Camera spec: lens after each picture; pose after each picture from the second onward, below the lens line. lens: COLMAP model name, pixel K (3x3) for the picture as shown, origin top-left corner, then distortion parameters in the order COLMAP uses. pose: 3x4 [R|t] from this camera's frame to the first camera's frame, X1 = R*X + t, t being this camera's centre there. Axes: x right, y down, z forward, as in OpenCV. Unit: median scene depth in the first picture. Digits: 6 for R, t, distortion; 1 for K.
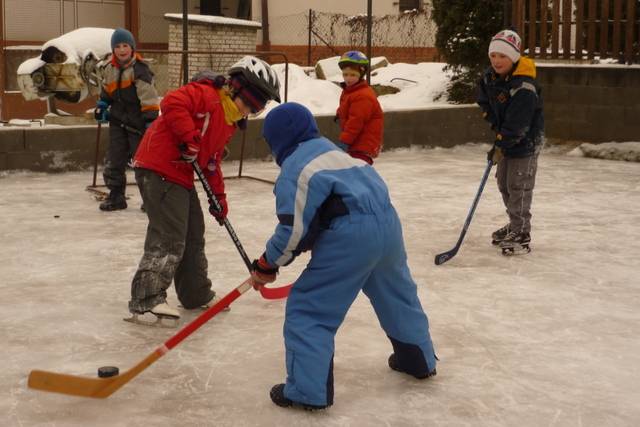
lens RADIAL K [[1063.5, 0, 320.0], [0, 1063.5, 213.5], [0, 0, 1]] dist [0.037814, -0.117977]
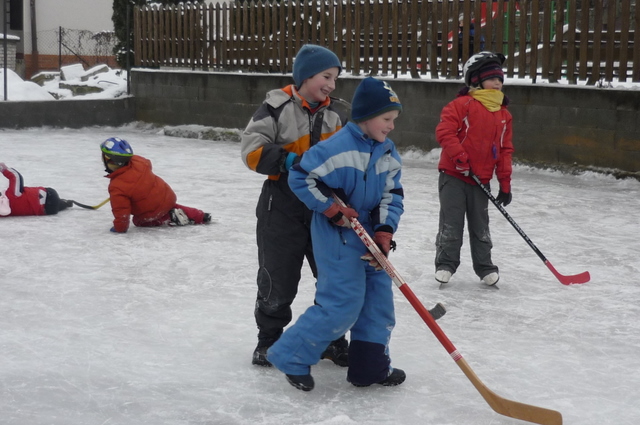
lens RADIAL K [[1084.6, 0, 320.3], [0, 1084.6, 230.2], [0, 0, 1]] dist [-0.141418, 0.317306]
pose [[0.999143, 0.009618, 0.040269, 0.383155], [-0.009731, 0.999949, 0.002617, 0.064975], [-0.040242, -0.003007, 0.999185, -0.426196]]
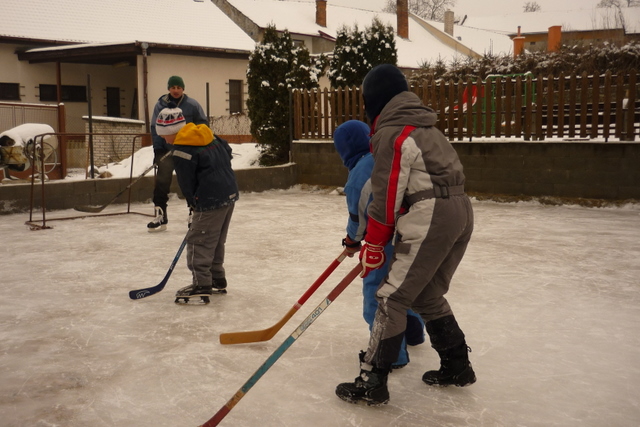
lens RADIAL K [[632.5, 0, 312.5], [0, 632.5, 217.6], [0, 0, 1]] dist [-0.076138, 0.052143]
pose [[0.980698, -0.036718, 0.192048, 0.011204], [0.042472, 0.998761, -0.025931, 0.006418], [-0.190858, 0.033587, 0.981043, 0.020779]]
